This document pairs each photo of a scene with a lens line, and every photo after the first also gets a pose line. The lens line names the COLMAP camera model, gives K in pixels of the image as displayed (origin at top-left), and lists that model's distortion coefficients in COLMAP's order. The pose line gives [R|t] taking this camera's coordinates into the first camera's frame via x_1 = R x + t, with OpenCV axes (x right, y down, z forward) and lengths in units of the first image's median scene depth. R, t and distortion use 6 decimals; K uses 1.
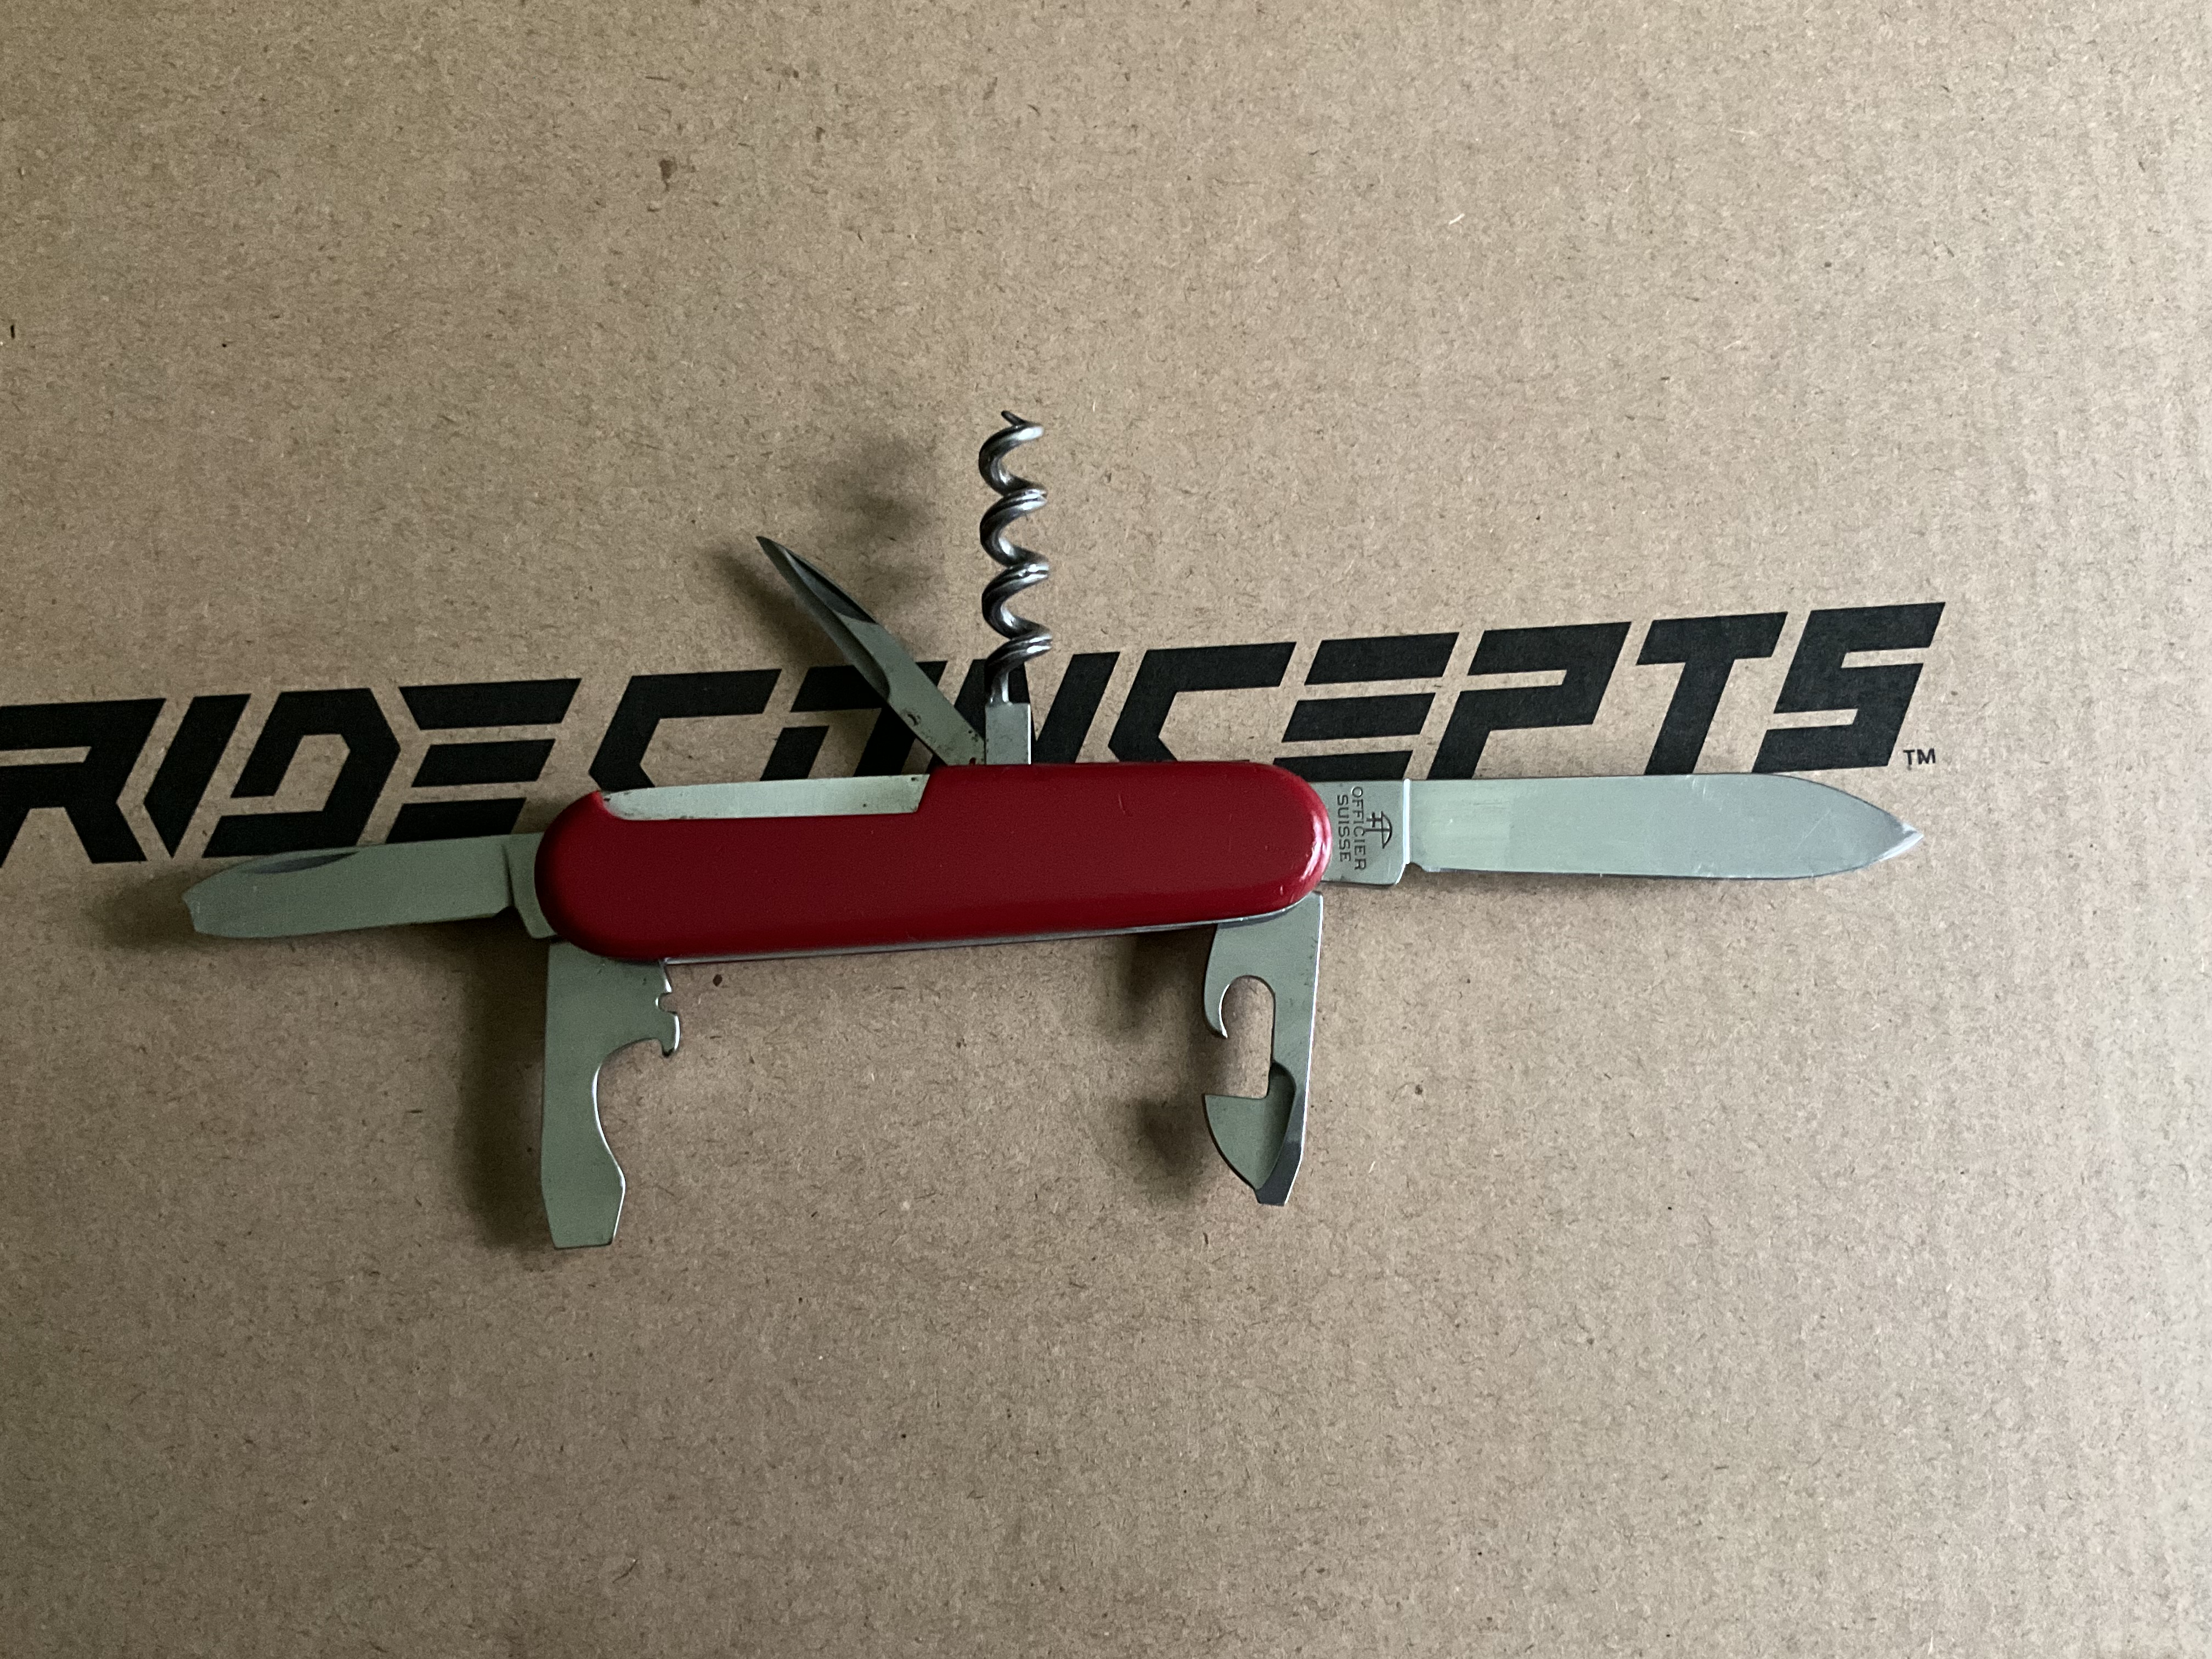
lens RADIAL K [[1844.1, 0, 1104.3], [0, 1844.1, 834.9], [0, 0, 1]] dist [0.130604, -0.315174]
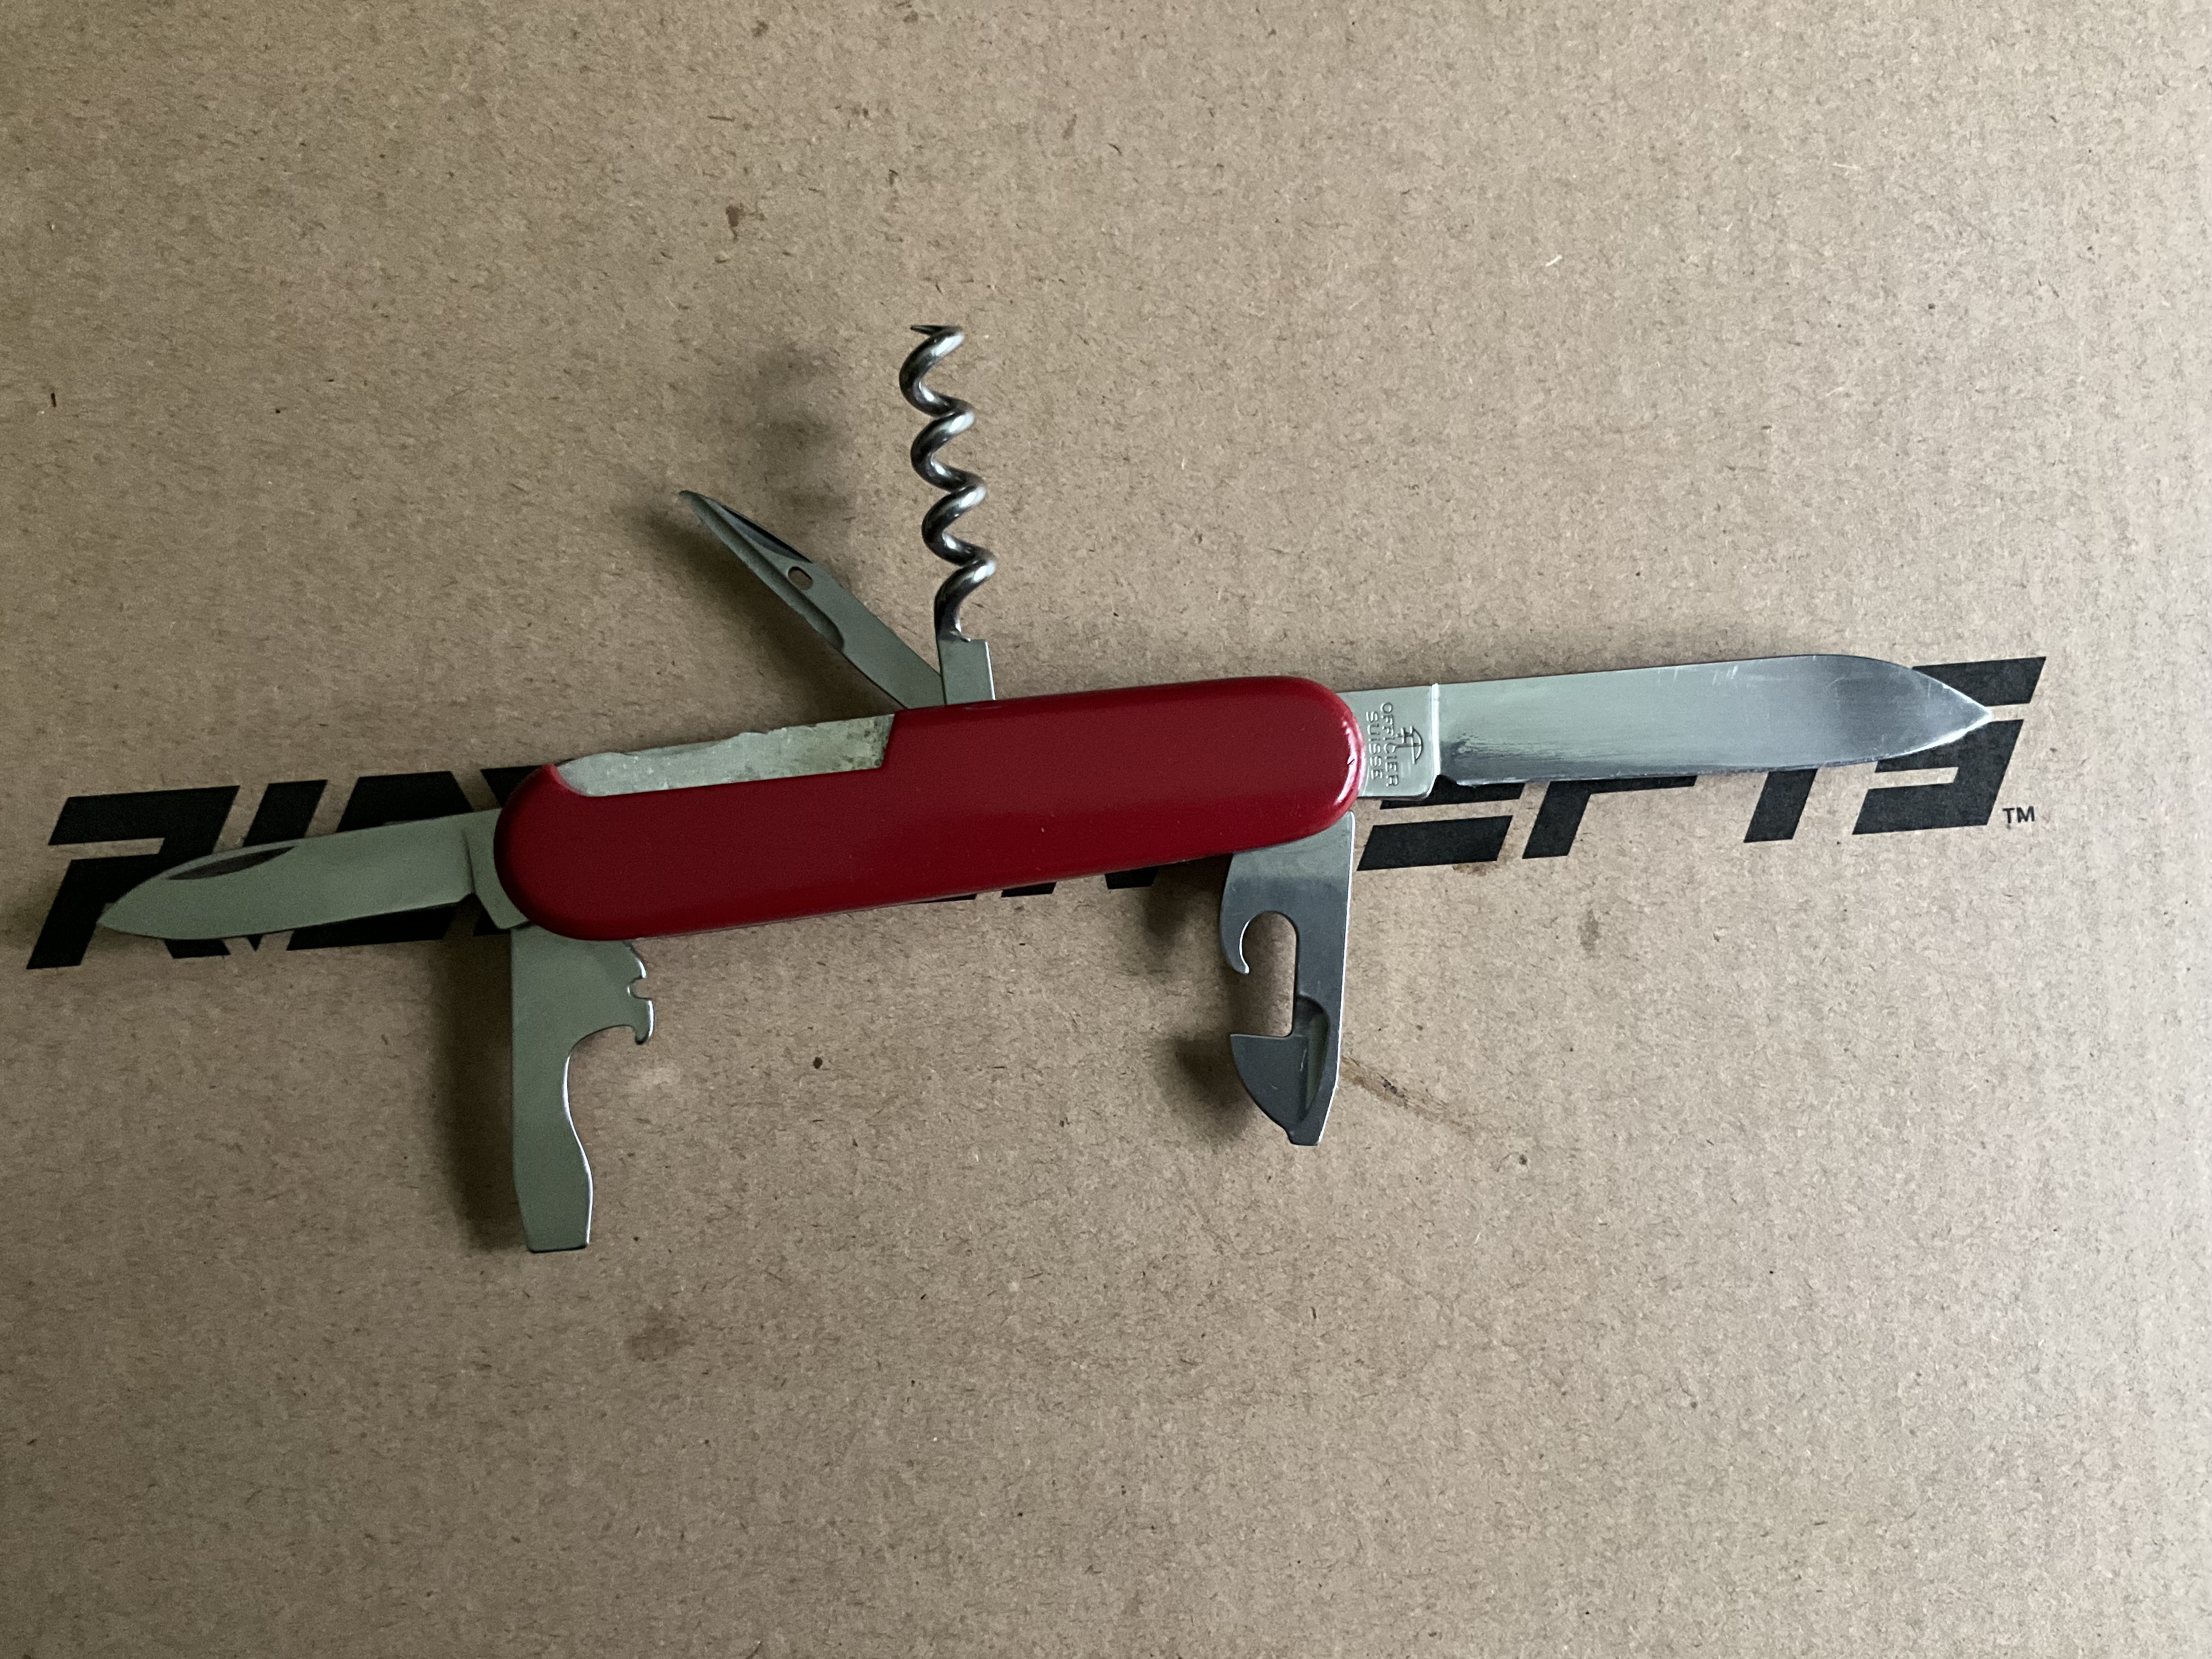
lens RADIAL K [[1844.1, 0, 1104.3], [0, 1844.1, 834.9], [0, 0, 1]] dist [0.130604, -0.315174]
pose [[0.999621, -0.017122, 0.021568, -0.072544], [0.015428, 0.996957, 0.076416, -0.113785], [-0.022811, -0.076054, 0.996843, 0.016660]]
